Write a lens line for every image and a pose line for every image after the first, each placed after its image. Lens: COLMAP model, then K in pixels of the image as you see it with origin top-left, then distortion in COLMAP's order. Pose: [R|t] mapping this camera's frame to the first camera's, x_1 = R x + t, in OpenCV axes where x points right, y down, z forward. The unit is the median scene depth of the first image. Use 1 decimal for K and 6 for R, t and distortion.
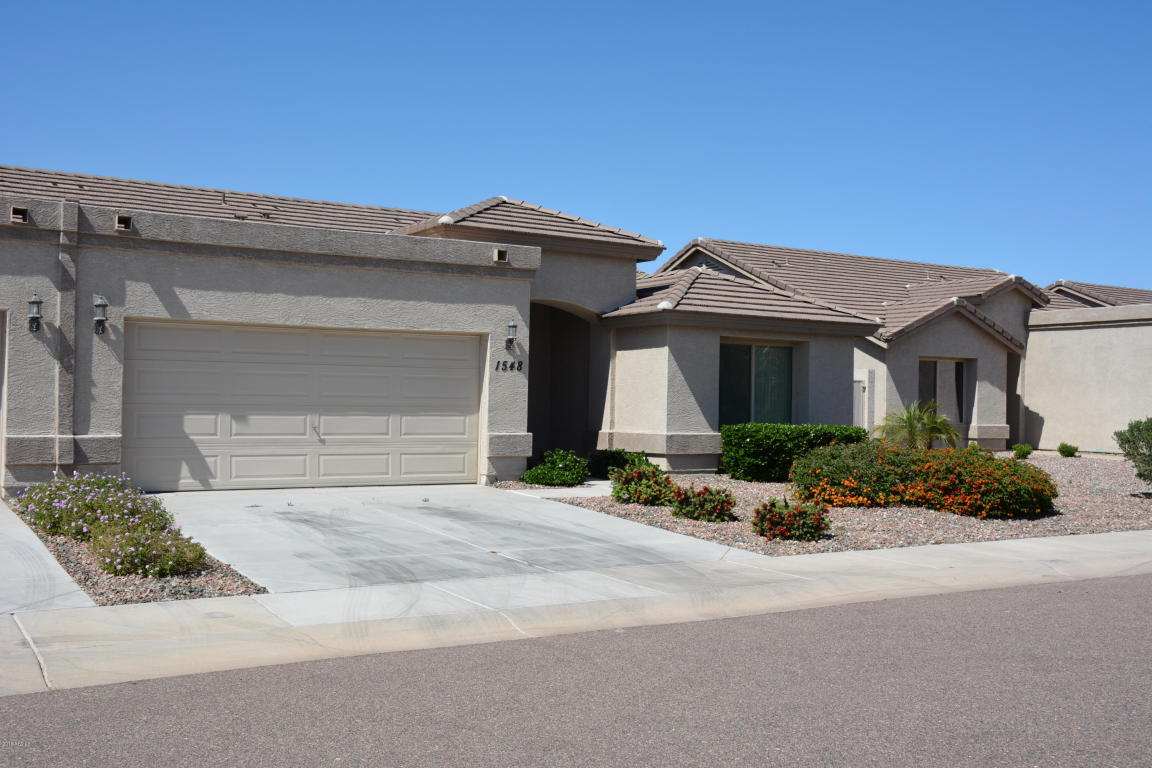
lens RADIAL K [[1151.0, 0, 576.0], [0, 1151.0, 384.0], [0, 0, 1]] dist [0.001910, 0.000706]
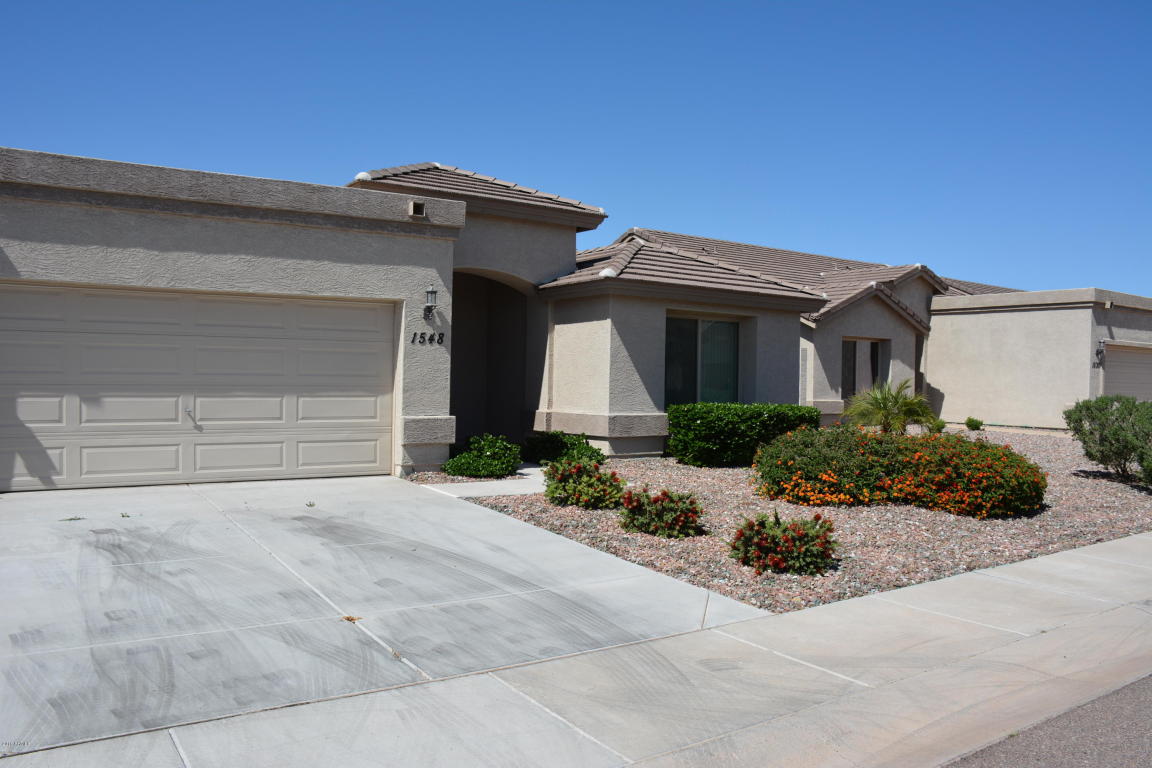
lens RADIAL K [[897.1, 0, 578.3], [0, 897.1, 394.2], [0, 0, 1]] dist [-0.156570, 0.101828]
pose [[0.998570, -0.000652, 0.053447, 0.018797], [-0.001173, 0.999417, 0.034112, 0.003154], [-0.053438, -0.034126, 0.997988, 0.333517]]
